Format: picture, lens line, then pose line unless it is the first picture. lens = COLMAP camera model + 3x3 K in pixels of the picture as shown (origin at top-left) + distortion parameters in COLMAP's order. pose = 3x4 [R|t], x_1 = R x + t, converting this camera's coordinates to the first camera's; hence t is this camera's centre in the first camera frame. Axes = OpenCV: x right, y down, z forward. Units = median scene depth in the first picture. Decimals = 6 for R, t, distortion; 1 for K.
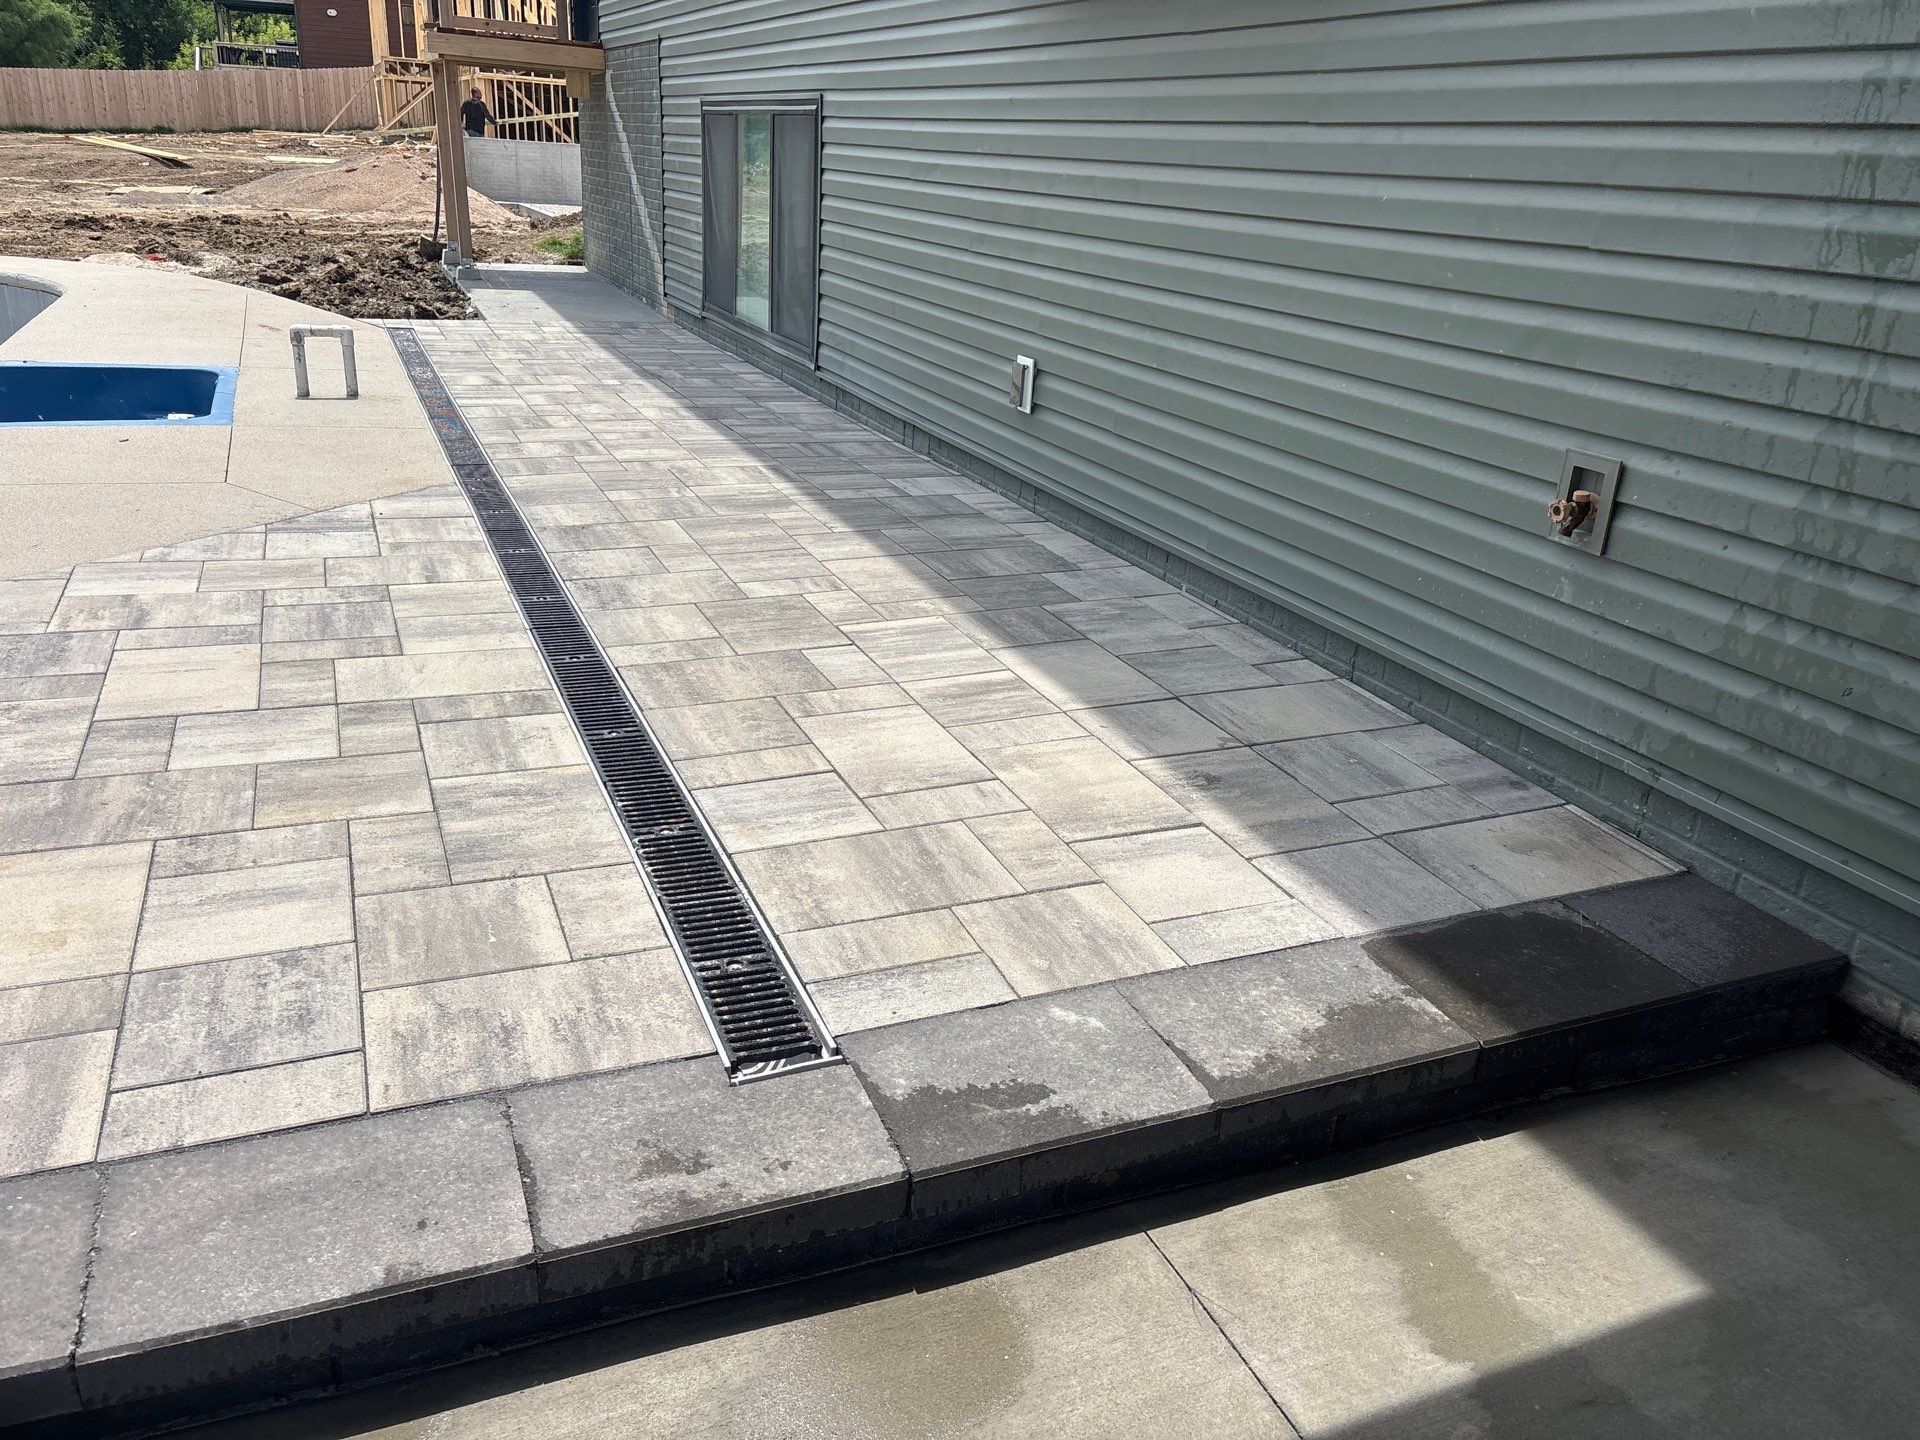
lens RADIAL K [[1443.5, 0, 969.6], [0, 1443.5, 728.3], [0, 0, 1]] dist [0.057867, -0.059547]
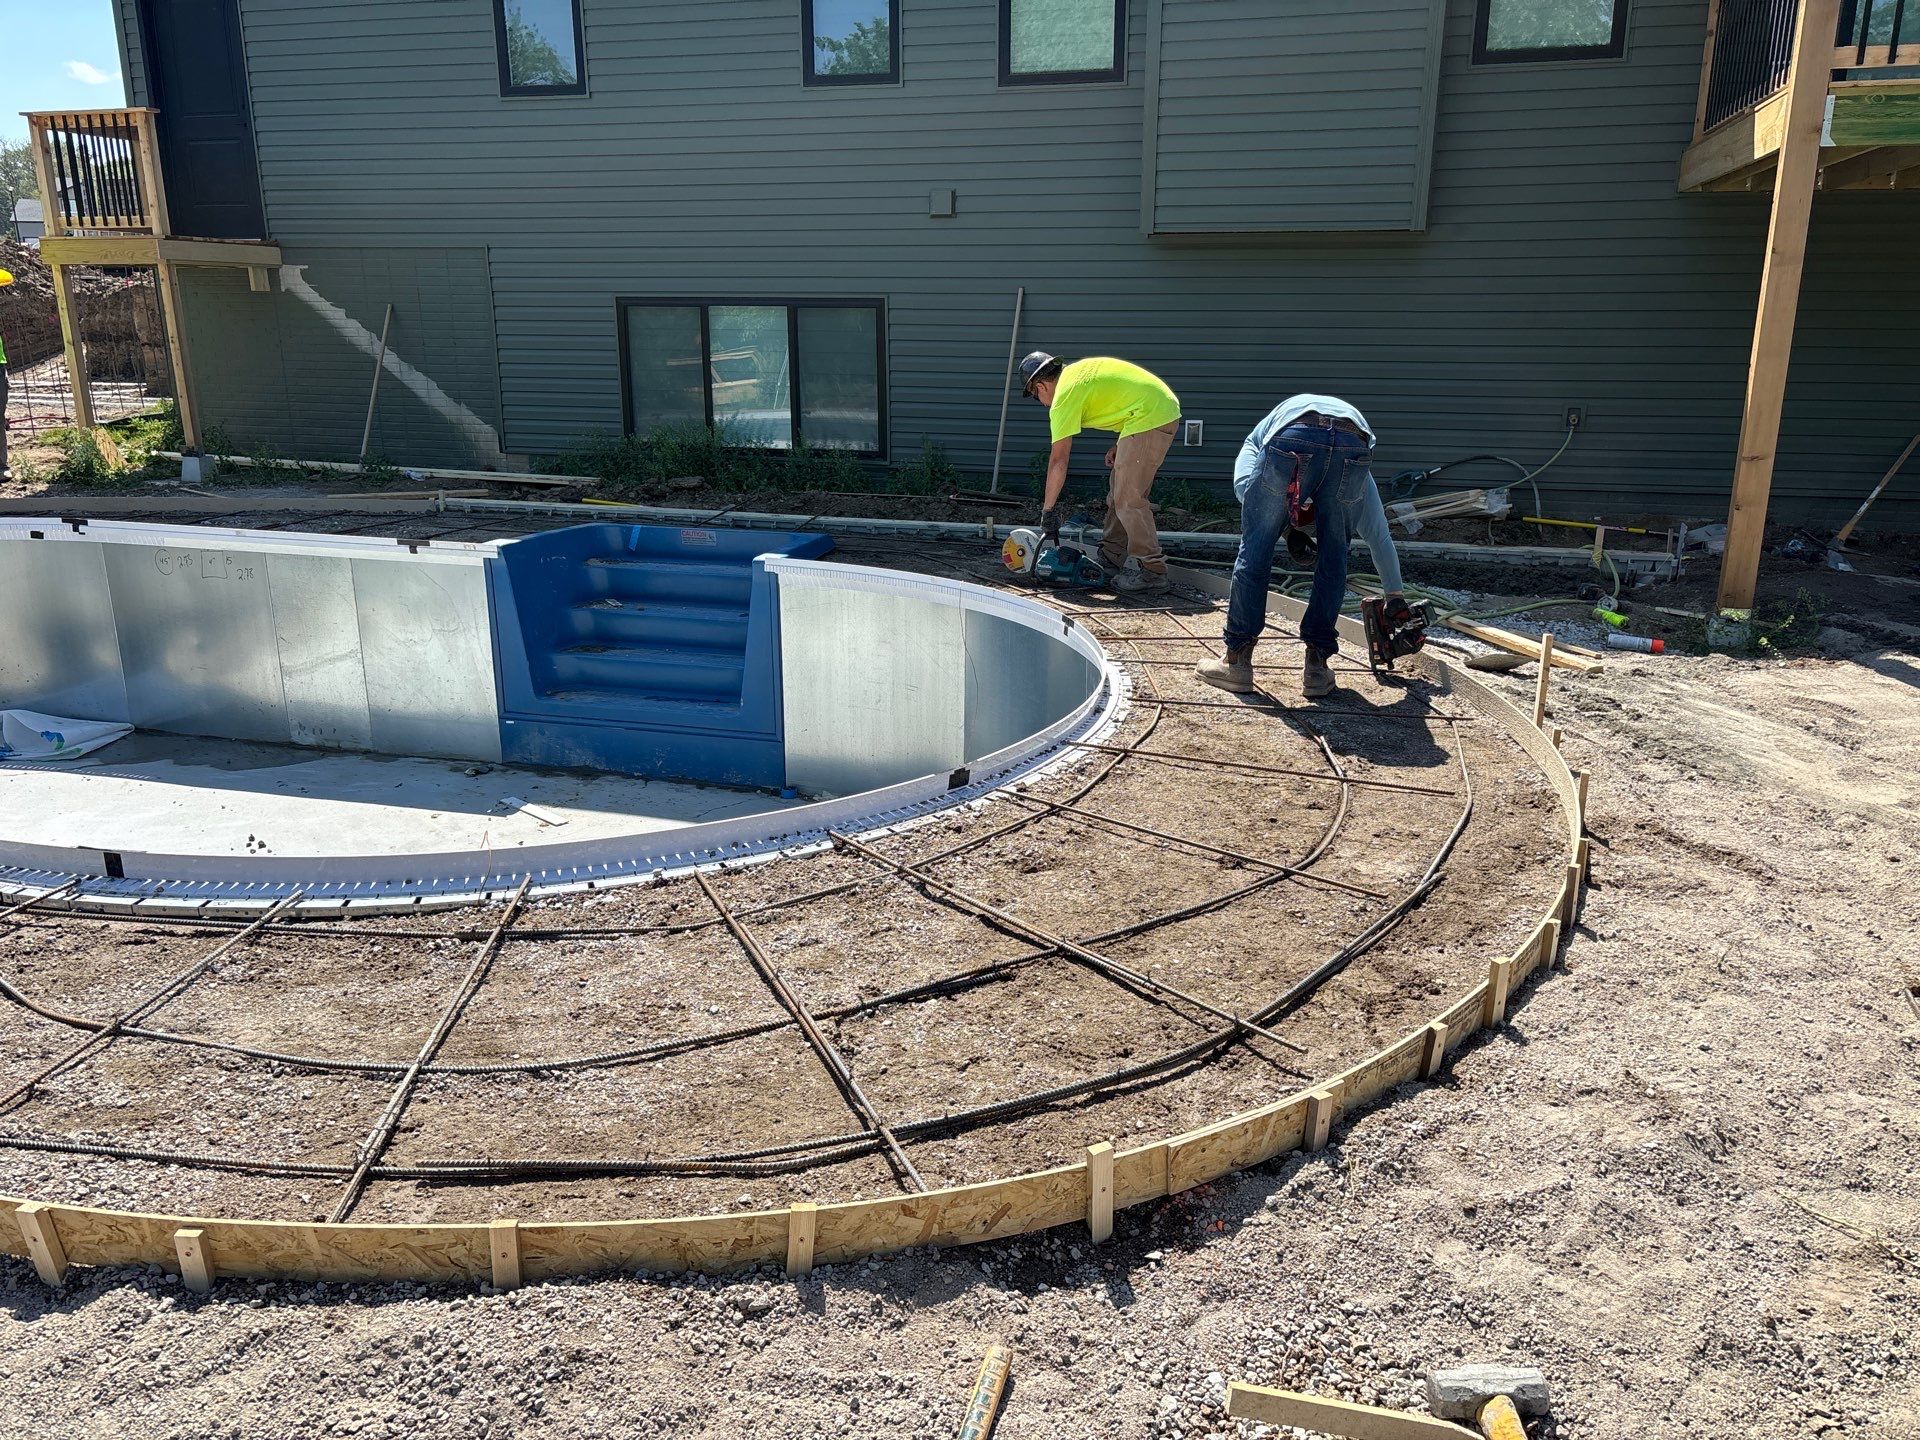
lens RADIAL K [[1443.5, 0, 973.0], [0, 1443.5, 721.6], [0, 0, 1]] dist [0.057867, -0.059547]
pose [[0.641558, -0.263694, 0.720325, -1.018477], [0.312335, 0.947487, 0.068671, -0.054159], [-0.700607, 0.180926, 0.690229, -0.067167]]
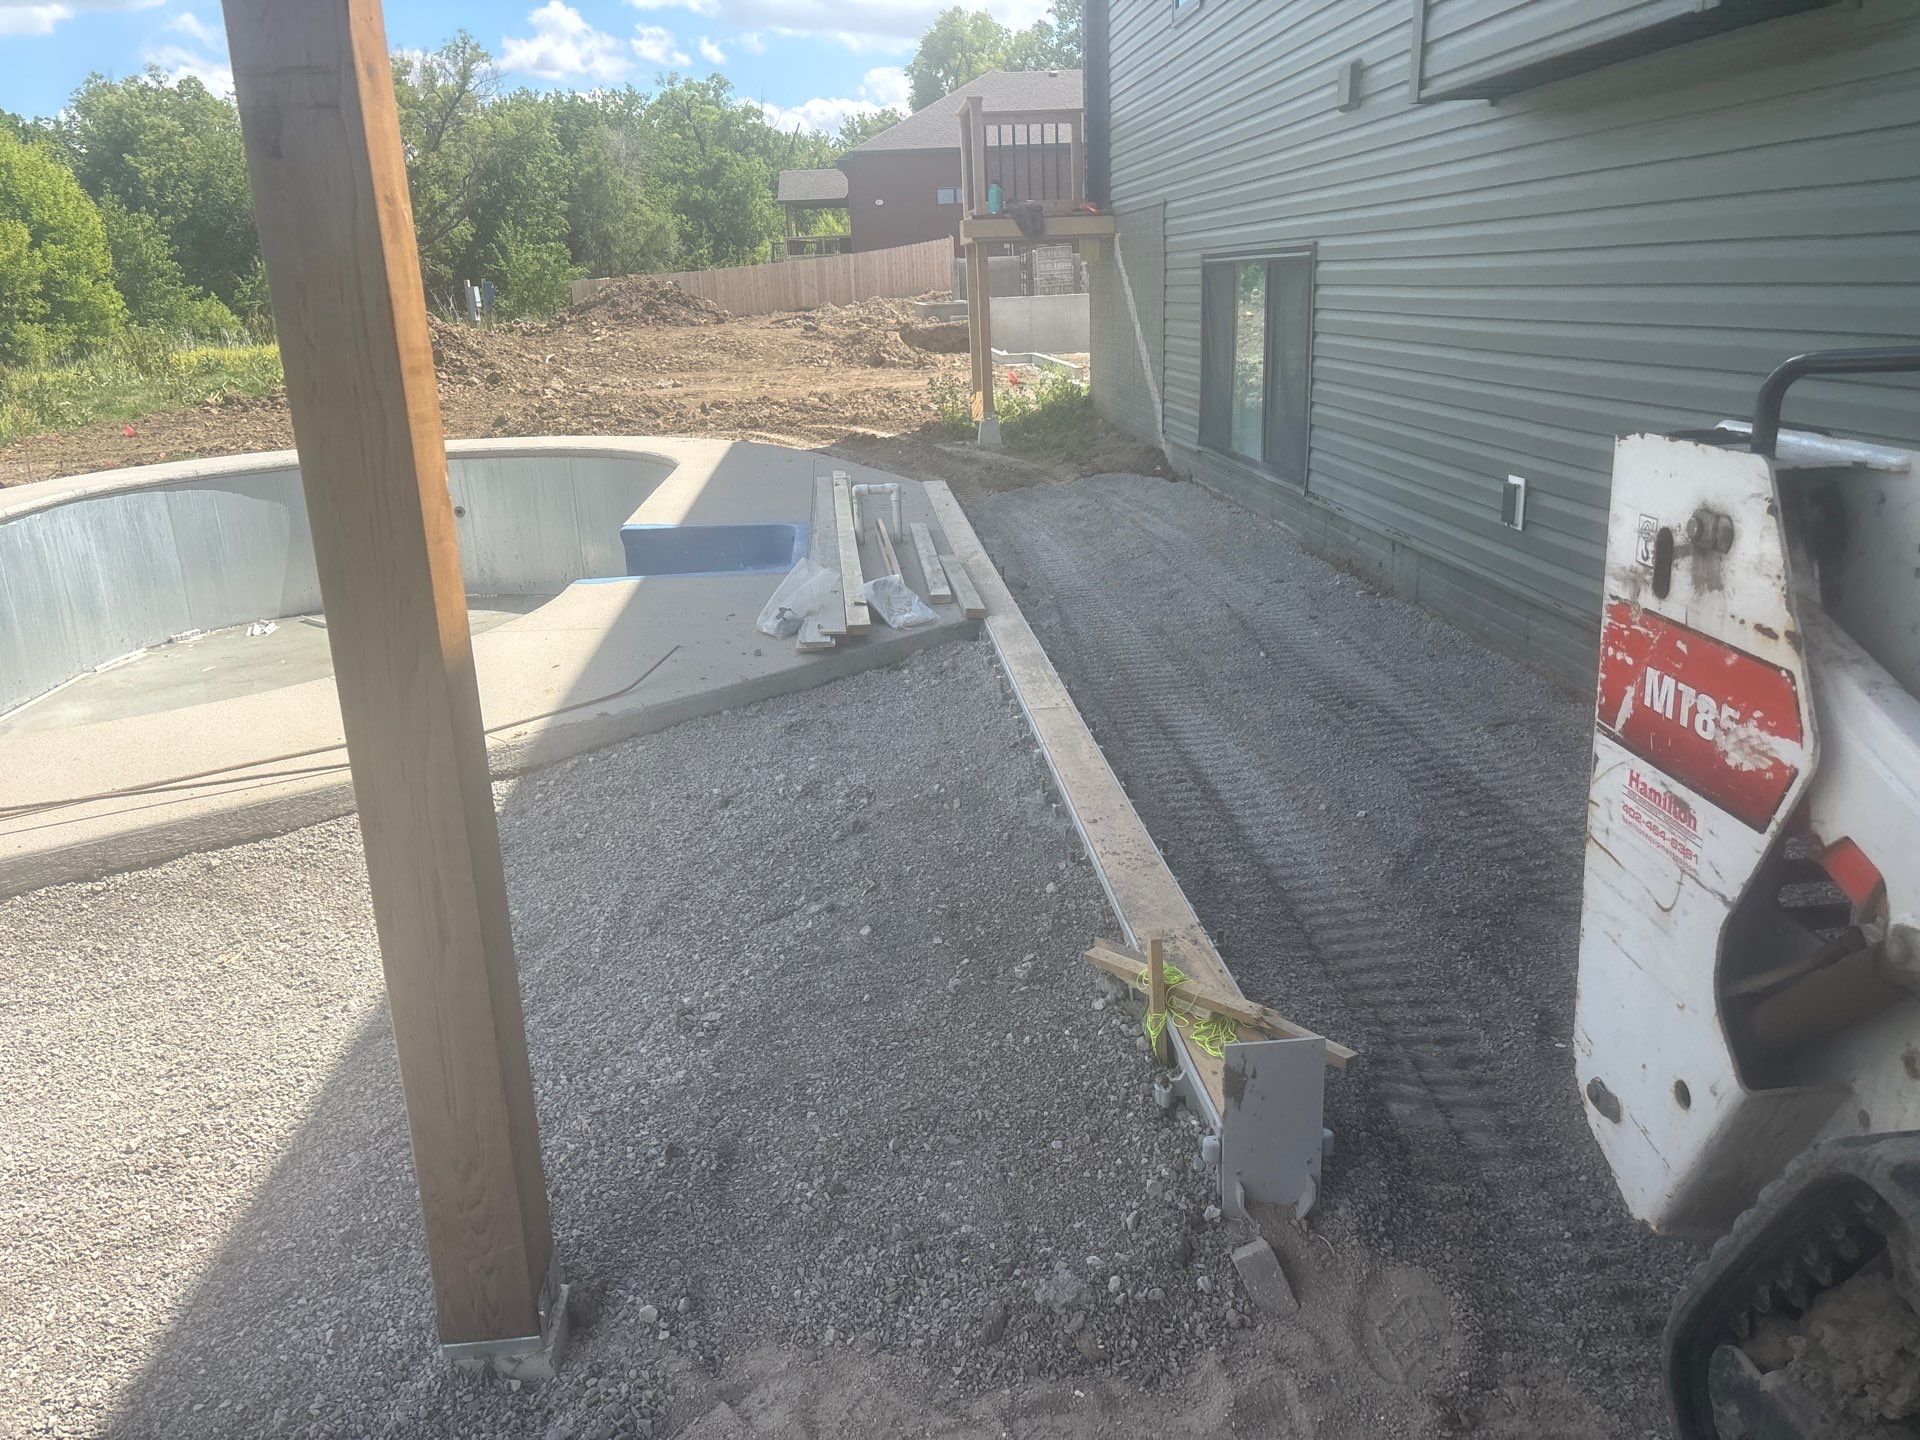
lens RADIAL K [[1443.5, 0, 972.1], [0, 1443.5, 720.4], [0, 0, 1]] dist [0.057867, -0.059547]
pose [[0.945315, 0.001076, -0.326156, 0.006006], [-0.028677, 0.996396, -0.079828, 0.003027], [0.324895, 0.084815, 0.941939, -0.037721]]
